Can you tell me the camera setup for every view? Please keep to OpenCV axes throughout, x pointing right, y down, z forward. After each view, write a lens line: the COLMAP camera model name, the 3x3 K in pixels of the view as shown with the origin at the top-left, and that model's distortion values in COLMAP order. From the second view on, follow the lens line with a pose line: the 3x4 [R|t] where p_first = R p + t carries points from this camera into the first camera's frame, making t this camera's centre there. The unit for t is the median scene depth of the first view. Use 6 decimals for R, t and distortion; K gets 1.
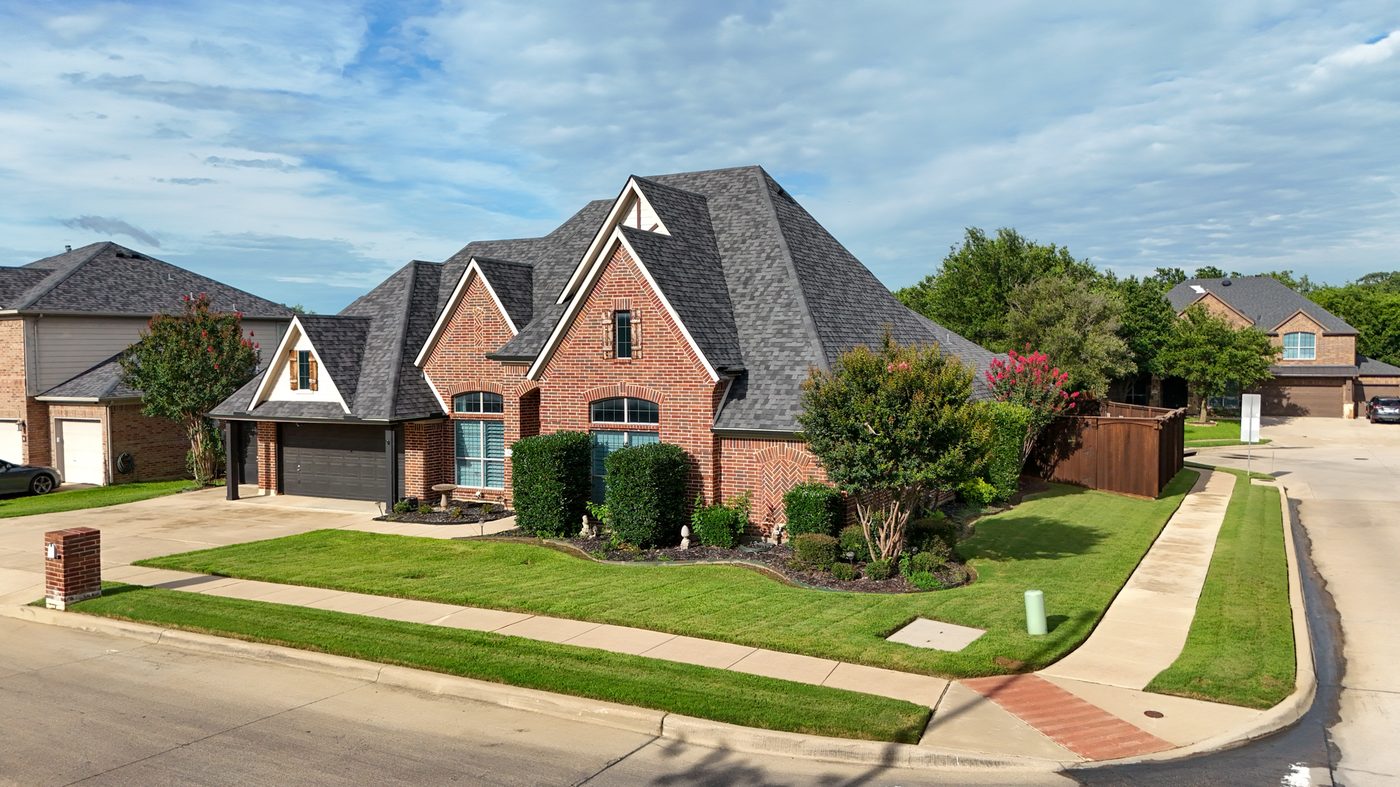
lens RADIAL K [[1033.2, 0, 700.0], [0, 1033.2, 393.5], [0, 0, 1]] dist [0.088285, -0.098186]
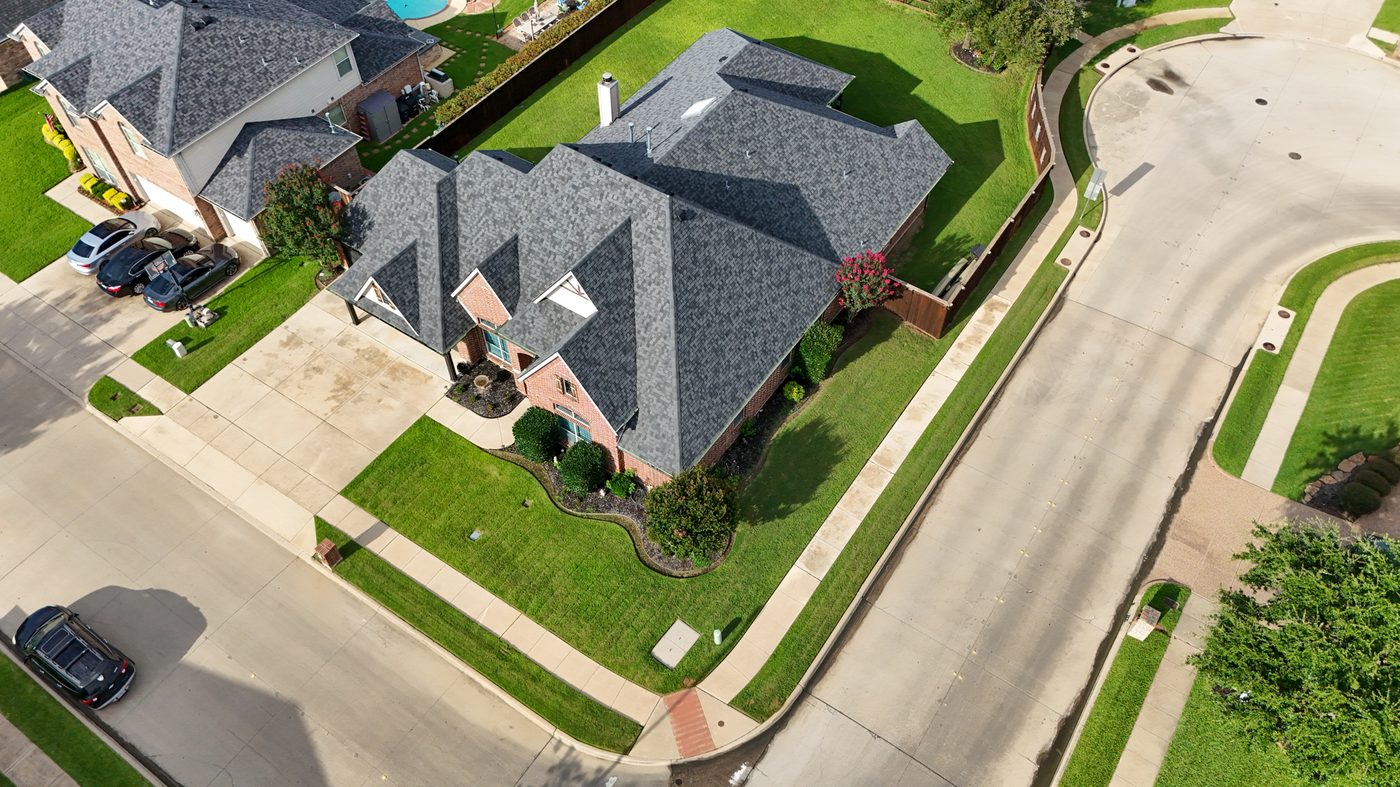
lens RADIAL K [[1033.2, 0, 700.0], [0, 1033.2, 393.5], [0, 0, 1]] dist [0.088285, -0.098186]
pose [[0.994918, 0.082221, -0.058118, 0.413192], [-0.008801, 0.646017, 0.763272, -2.288387], [0.100302, -0.758882, 0.643457, -0.187000]]
